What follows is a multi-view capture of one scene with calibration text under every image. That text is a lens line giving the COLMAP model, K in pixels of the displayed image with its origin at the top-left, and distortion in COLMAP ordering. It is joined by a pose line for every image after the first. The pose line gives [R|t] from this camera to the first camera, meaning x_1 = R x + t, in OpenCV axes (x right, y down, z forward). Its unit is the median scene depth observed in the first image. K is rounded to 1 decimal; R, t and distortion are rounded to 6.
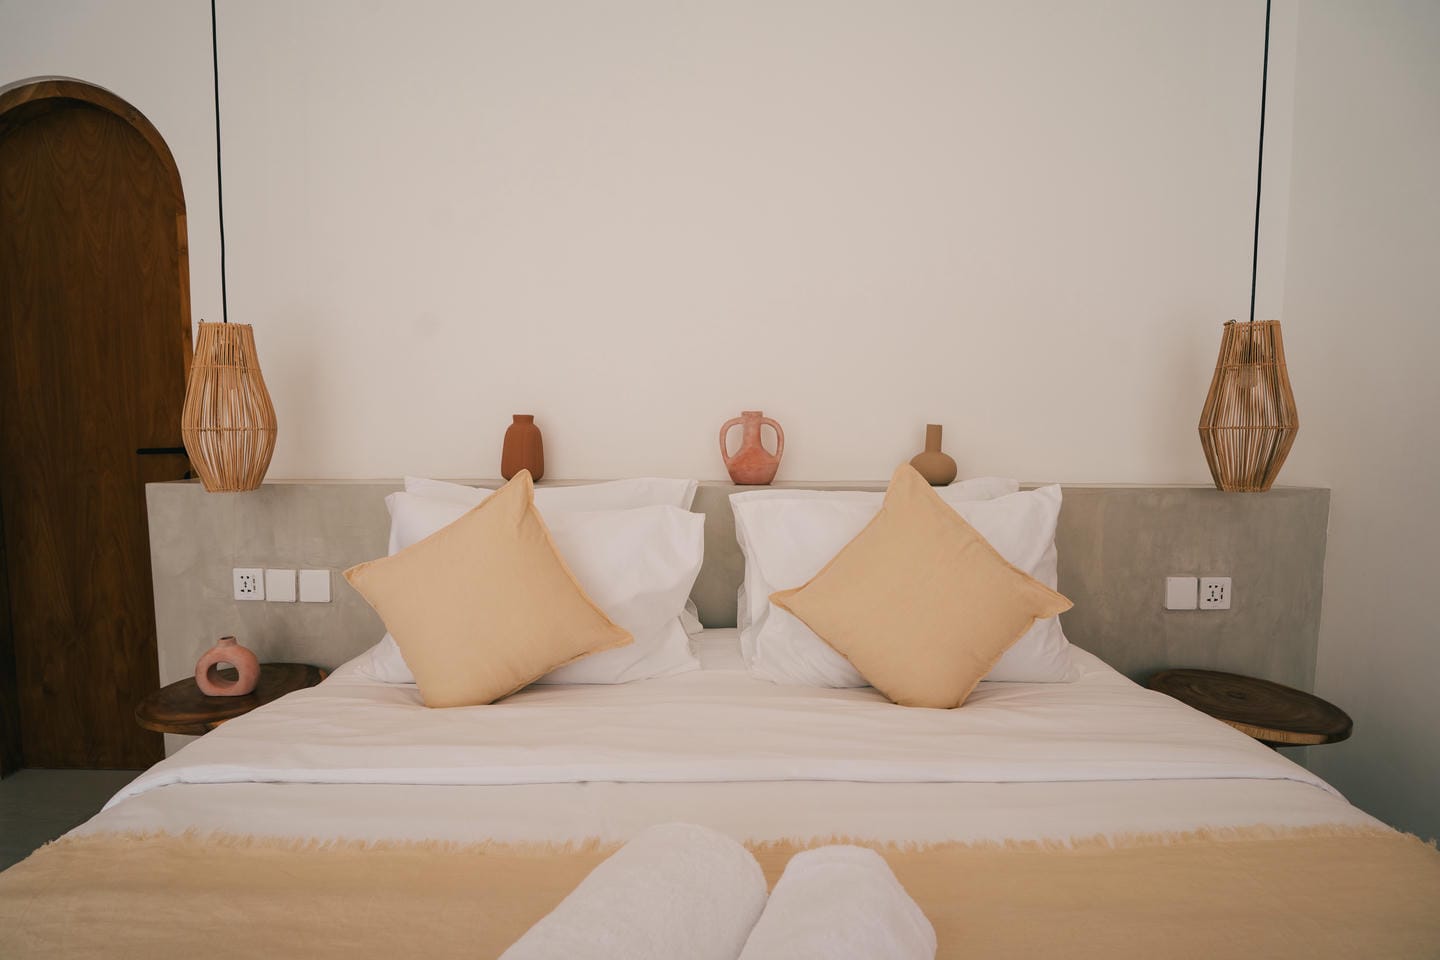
lens RADIAL K [[678.7, 0, 683.9], [0, 678.7, 484.9], [0, 0, 1]] dist [-0.048758, 0.016692]
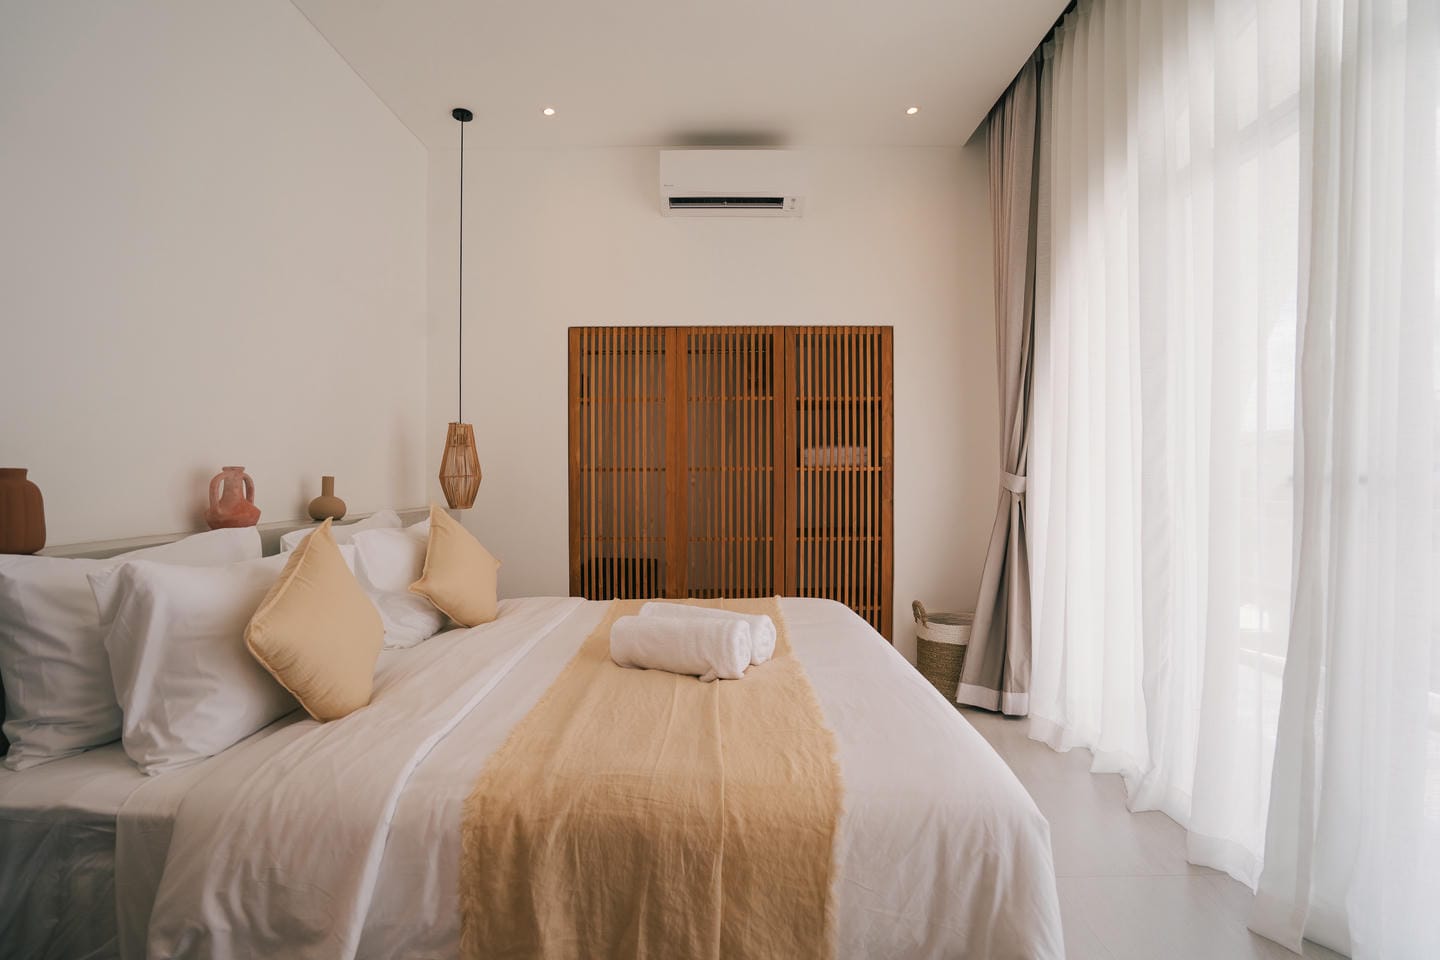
lens RADIAL K [[678.7, 0, 725.2], [0, 678.7, 479.4], [0, 0, 1]] dist [-0.048758, 0.016692]
pose [[-0.006082, -0.009715, 0.999934, -1.026685], [0.087495, 0.996113, 0.010210, -0.027479], [-0.996146, 0.087552, -0.005208, 0.206067]]
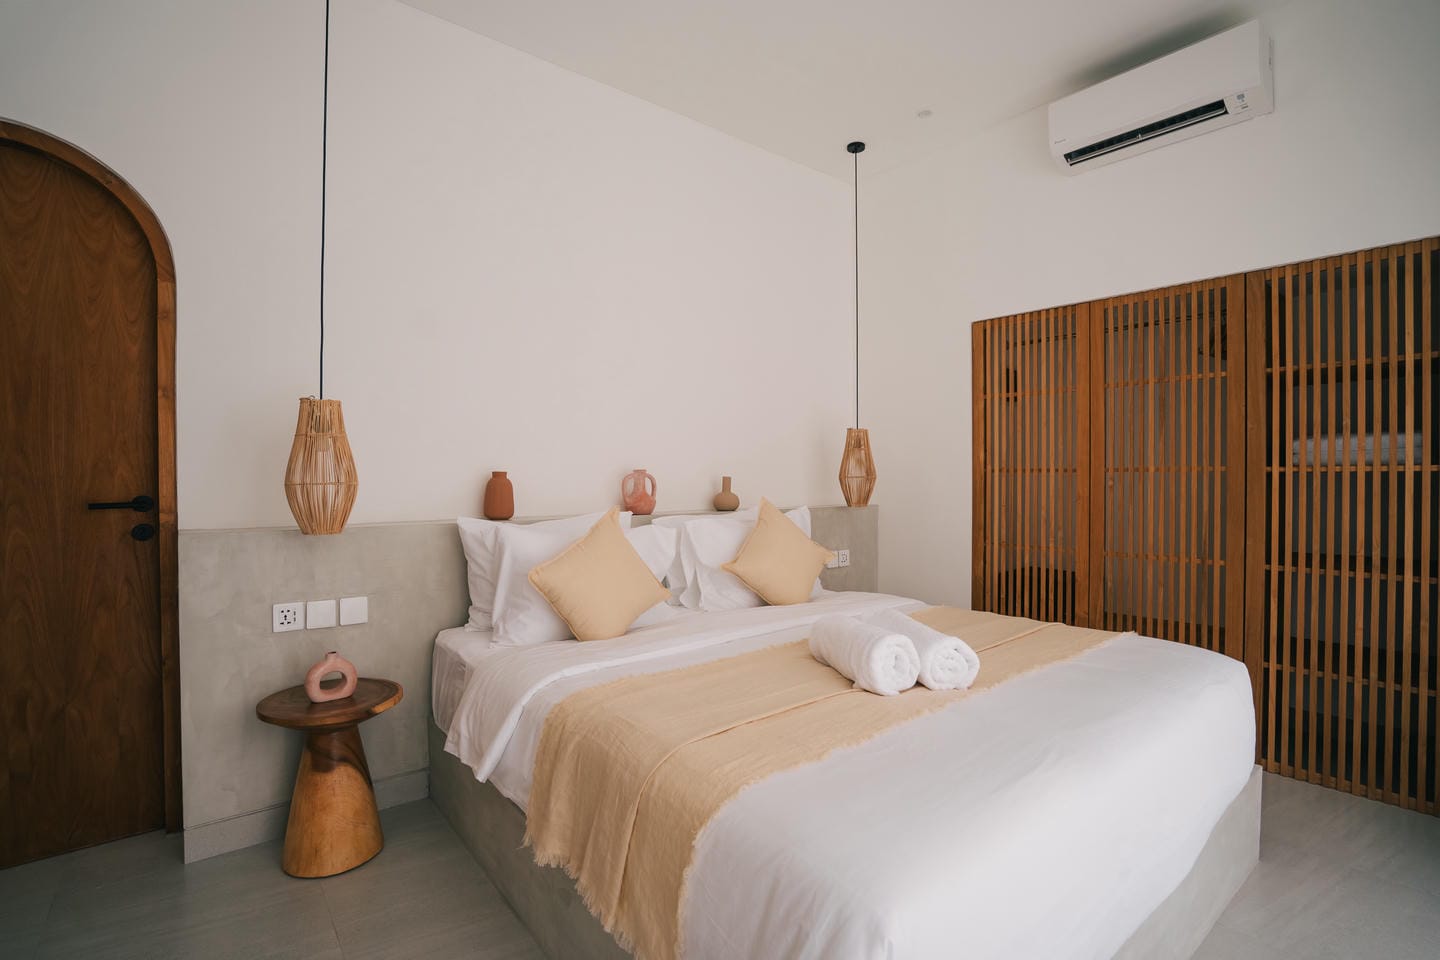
lens RADIAL K [[678.7, 0, 712.6], [0, 678.7, 480.7], [0, 0, 1]] dist [-0.048758, 0.016692]
pose [[0.776747, -0.008274, 0.629759, -0.807442], [0.055643, 0.996905, -0.055532, 0.018488], [-0.627350, 0.078176, 0.774803, -0.373902]]
